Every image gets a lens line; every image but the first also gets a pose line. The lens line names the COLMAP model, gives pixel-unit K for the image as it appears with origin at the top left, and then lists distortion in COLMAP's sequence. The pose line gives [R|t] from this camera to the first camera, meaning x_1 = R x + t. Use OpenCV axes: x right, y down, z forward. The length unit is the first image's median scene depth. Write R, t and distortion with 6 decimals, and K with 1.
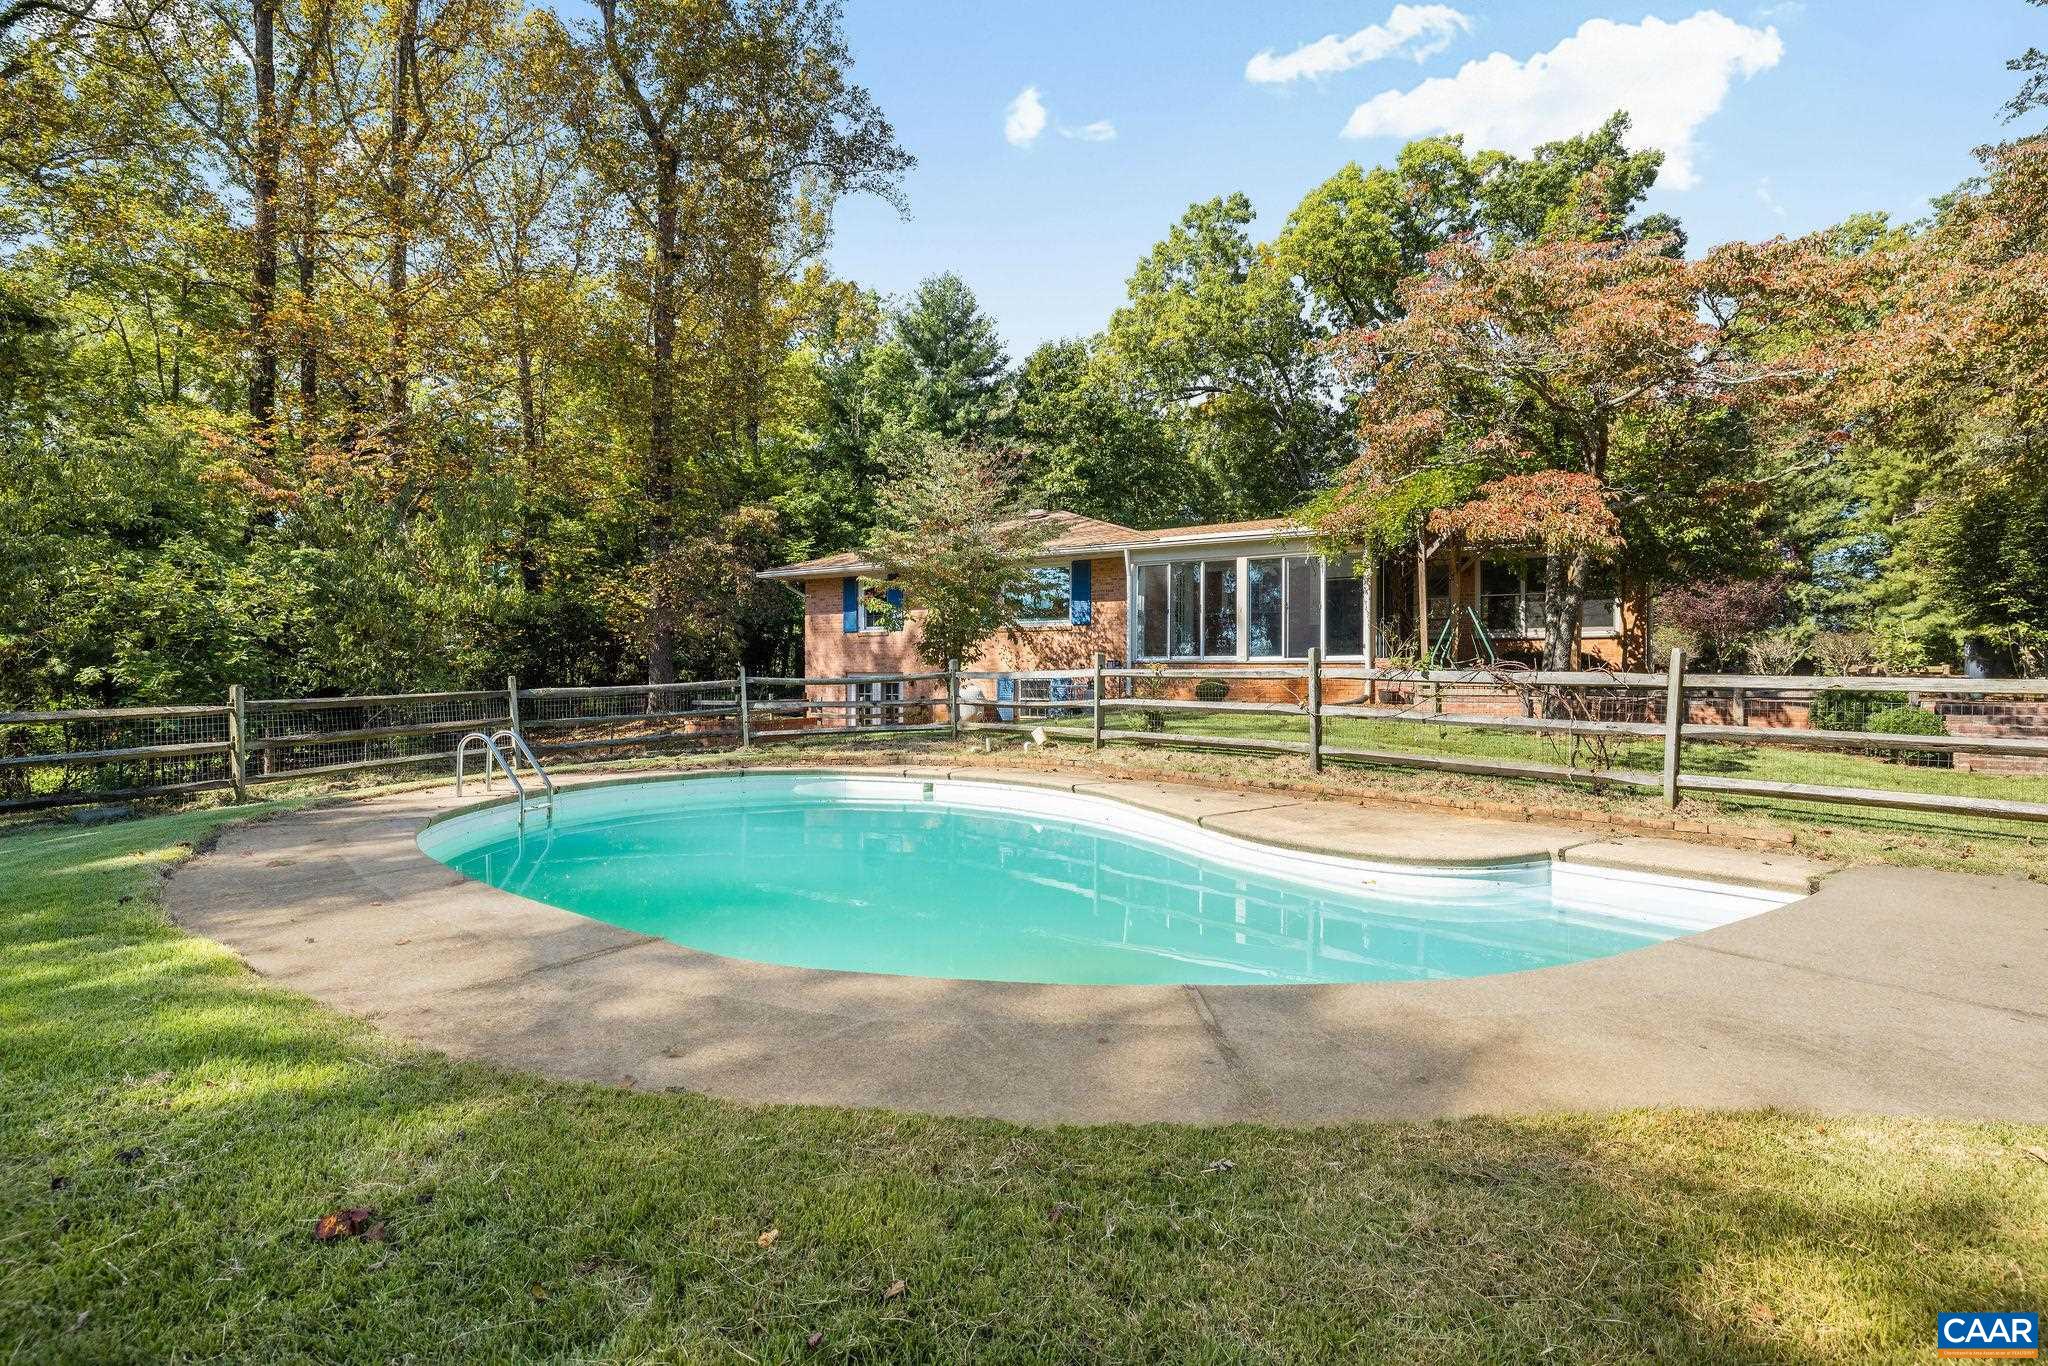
lens RADIAL K [[949.7, 0, 1033.3], [0, 949.7, 685.6], [0, 0, 1]] dist [0.001868, 0.000097]
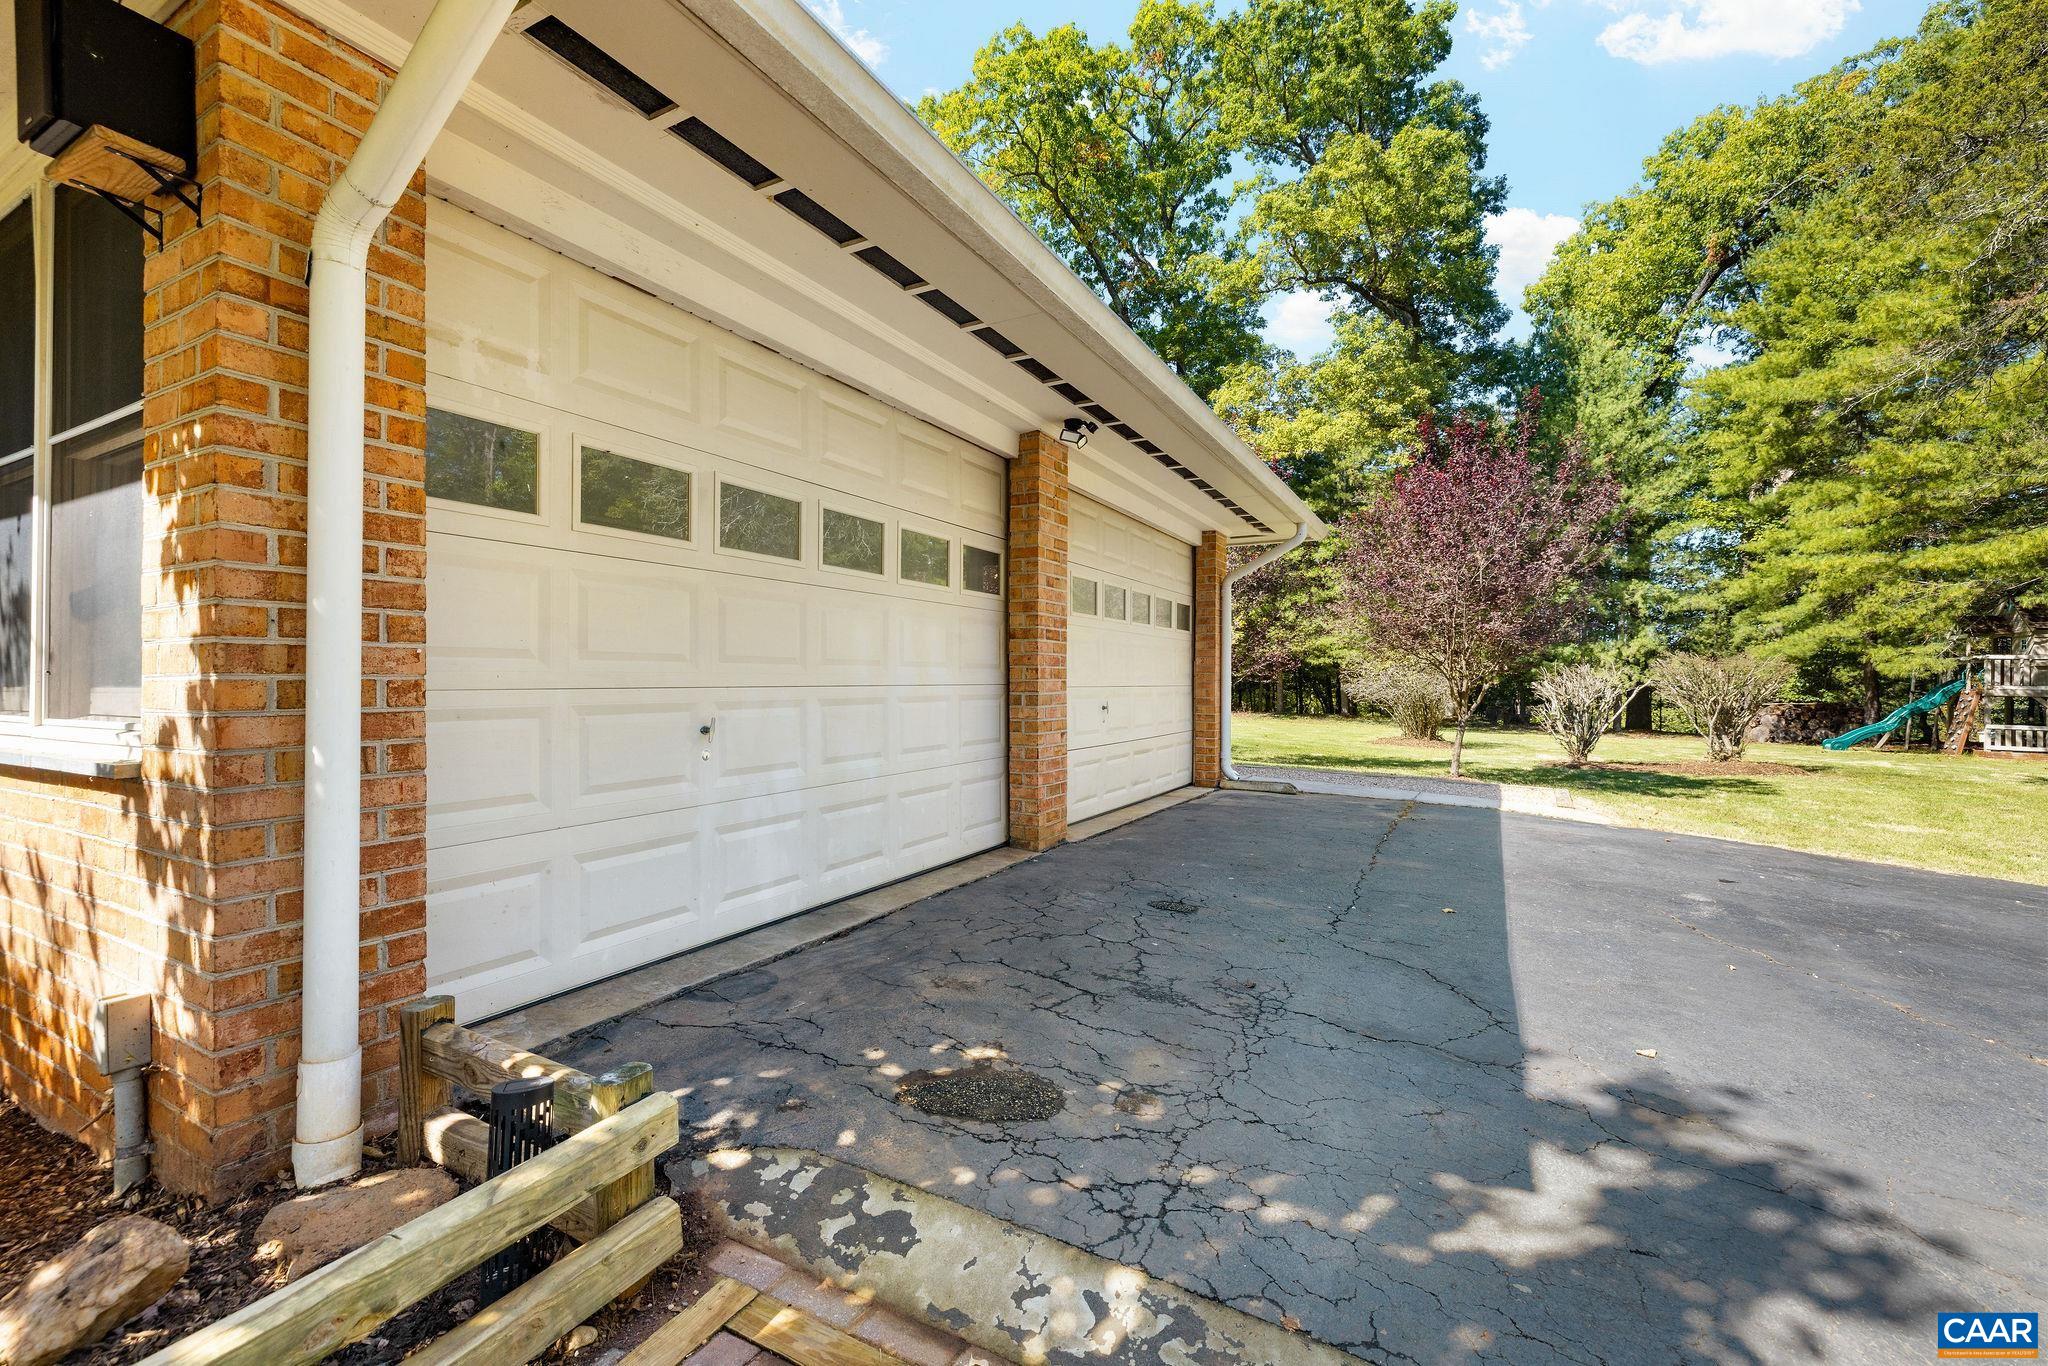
lens RADIAL K [[853.5, 0, 1030.8], [0, 853.5, 680.3], [0, 0, 1]] dist [-0.001491, 0.001174]
pose [[0.998432, 0.000172, 0.055976, 0.296745], [0.000158, 0.999983, -0.005888, -0.026390], [-0.055976, 0.005888, 0.998415, 0.360135]]
